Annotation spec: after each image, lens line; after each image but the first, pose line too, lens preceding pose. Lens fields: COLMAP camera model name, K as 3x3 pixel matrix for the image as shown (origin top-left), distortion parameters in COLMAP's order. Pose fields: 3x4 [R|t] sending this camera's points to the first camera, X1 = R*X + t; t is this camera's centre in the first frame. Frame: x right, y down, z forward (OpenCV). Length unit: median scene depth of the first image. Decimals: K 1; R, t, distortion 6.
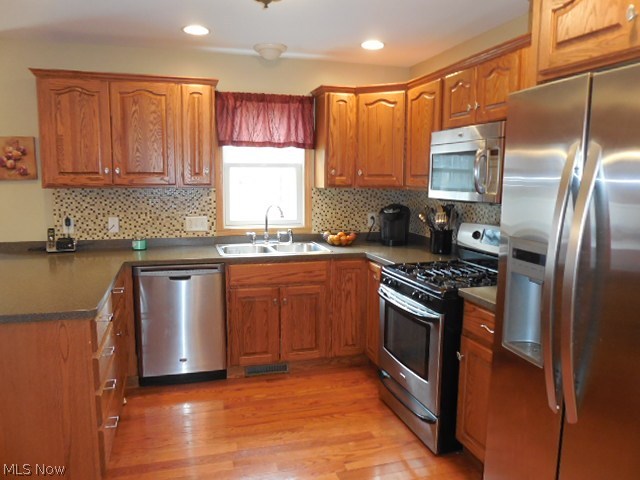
lens RADIAL K [[492.3, 0, 320.0], [0, 492.3, 240.0], [0, 0, 1]] dist [-0.052349, 0.037558]
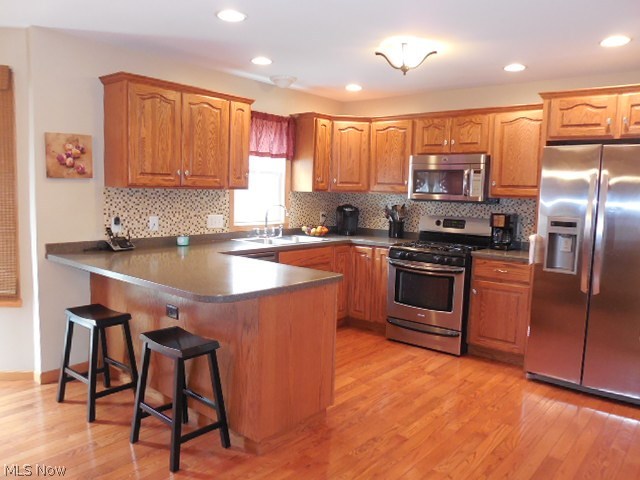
lens RADIAL K [[492.3, 0, 320.0], [0, 492.3, 240.0], [0, 0, 1]] dist [-0.052349, 0.037558]
pose [[0.832542, -0.040141, 0.552506, -0.753209], [0.047309, 0.998879, 0.001284, 0.021573], [-0.551939, 0.025070, 0.833508, -0.084248]]
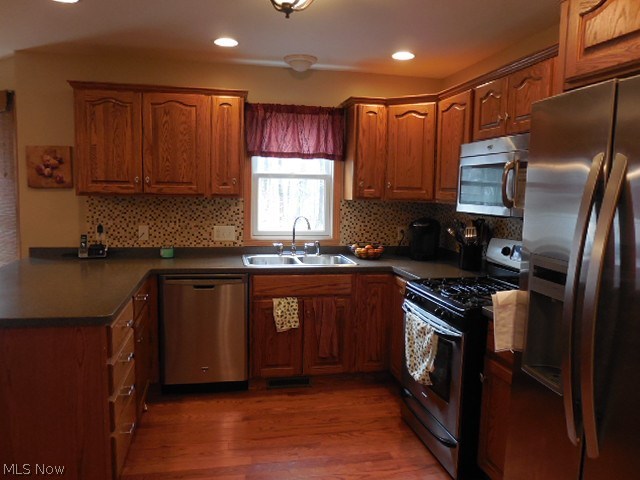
lens RADIAL K [[492.3, 0, 320.0], [0, 492.3, 240.0], [0, 0, 1]] dist [-0.052349, 0.037558]
pose [[0.996491, 0.021681, -0.080849, 0.028370], [-0.023742, 0.999415, -0.024611, 0.000393], [0.080268, 0.026444, 0.996422, 0.014177]]
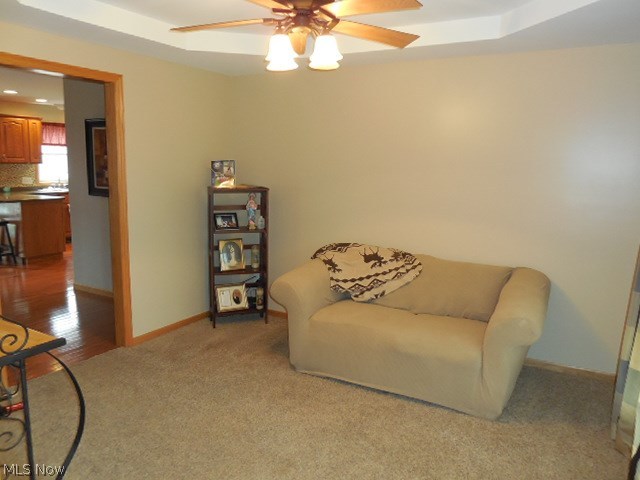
lens RADIAL K [[492.3, 0, 320.0], [0, 492.3, 240.0], [0, 0, 1]] dist [-0.052349, 0.037558]
pose [[0.717665, -0.100018, 0.689169, -0.926537], [0.072312, 0.994986, 0.069098, 0.197621], [-0.692624, 0.000246, 0.721299, -1.640850]]
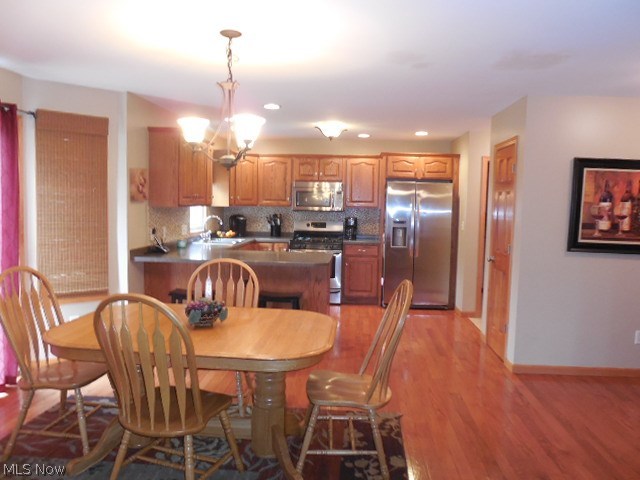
lens RADIAL K [[486.2, 0, 320.0], [0, 486.2, 240.0], [0, 0, 1]] dist [-0.164040, 0.002304]
pose [[0.348492, -0.068994, 0.934769, -1.661991], [0.098784, 0.994437, 0.036571, -0.016455], [-0.932092, 0.079596, 0.353369, 0.092905]]
